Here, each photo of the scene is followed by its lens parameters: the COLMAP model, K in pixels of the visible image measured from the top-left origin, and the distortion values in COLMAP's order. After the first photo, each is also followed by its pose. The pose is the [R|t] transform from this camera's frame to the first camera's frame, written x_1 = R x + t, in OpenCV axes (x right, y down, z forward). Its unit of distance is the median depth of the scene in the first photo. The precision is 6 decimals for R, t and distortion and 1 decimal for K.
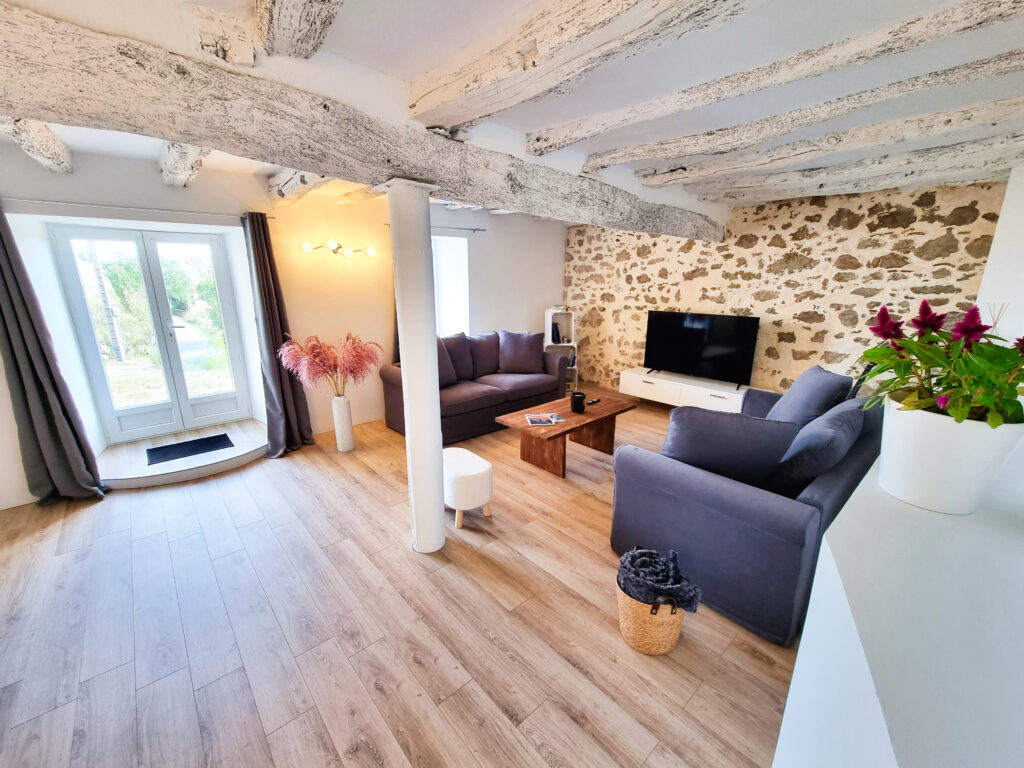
lens RADIAL K [[421.6, 0, 512.0], [0, 421.6, 384.0], [0, 0, 1]] dist [-0.010120, 0.000609]
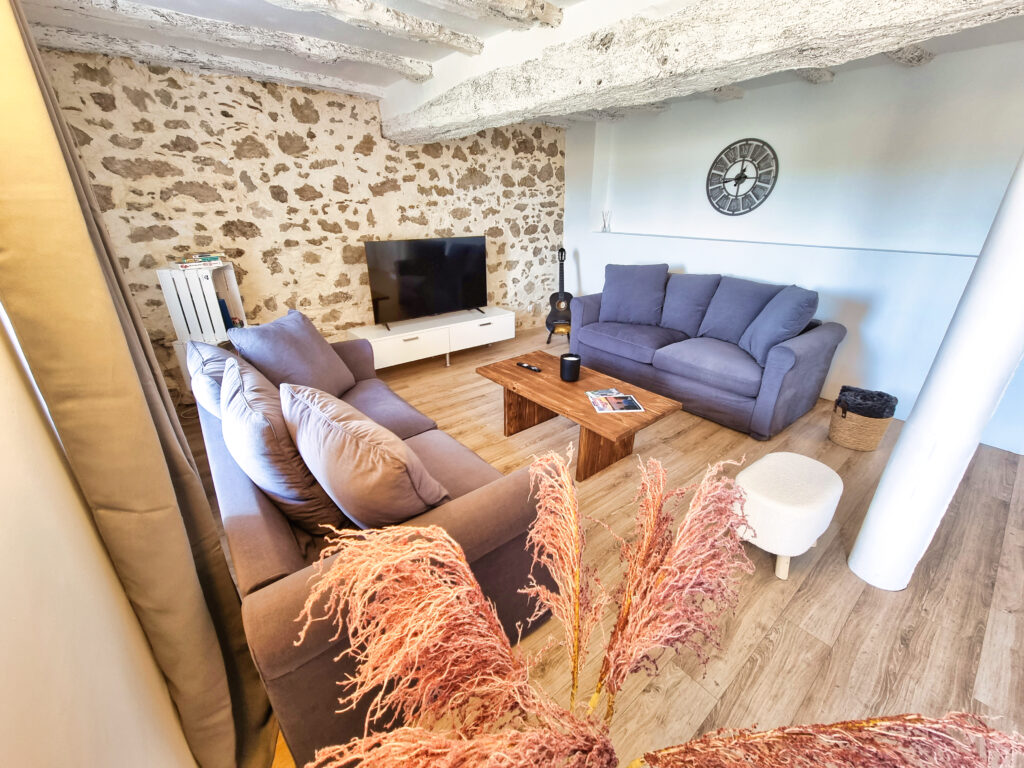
lens RADIAL K [[421.6, 0, 512.0], [0, 421.6, 384.0], [0, 0, 1]] dist [-0.010120, 0.000609]
pose [[0.039515, -0.388074, 0.920781, -0.416686], [0.244005, 0.897350, 0.367727, -0.176320], [-0.968968, 0.210145, 0.130151, 0.800342]]
